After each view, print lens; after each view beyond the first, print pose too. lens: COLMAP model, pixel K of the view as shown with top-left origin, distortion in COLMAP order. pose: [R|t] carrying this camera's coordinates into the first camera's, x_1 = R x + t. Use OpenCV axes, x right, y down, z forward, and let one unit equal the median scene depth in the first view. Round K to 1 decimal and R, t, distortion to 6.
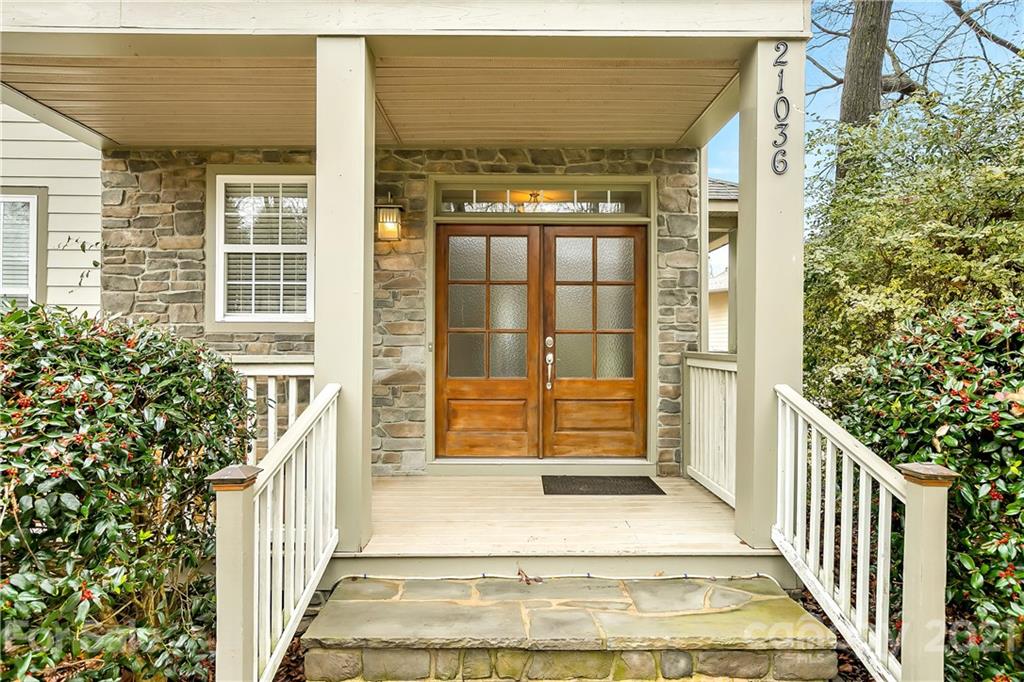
lens RADIAL K [[640.5, 0, 511.1], [0, 640.5, 339.1], [0, 0, 1]] dist [-0.002031, 0.000426]
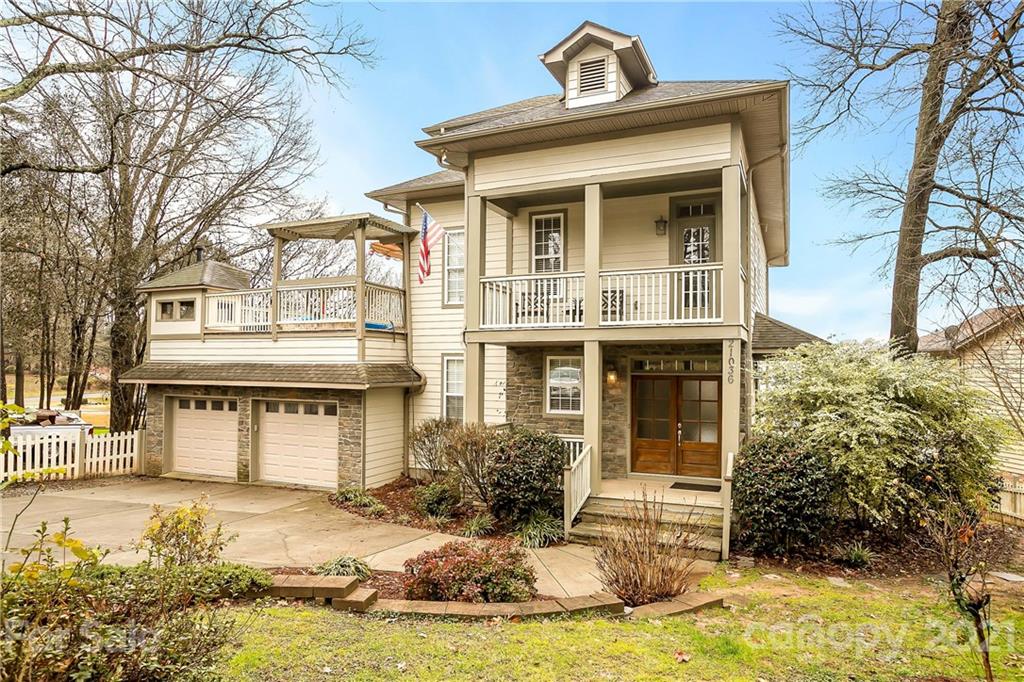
lens RADIAL K [[640.5, 0, 508.7], [0, 640.5, 345.3], [0, 0, 1]] dist [-0.002031, 0.000426]
pose [[0.915540, -0.012279, -0.402039, 0.440252], [0.001145, 0.999609, -0.027924, -0.228685], [0.402225, 0.025105, 0.915197, -1.432573]]
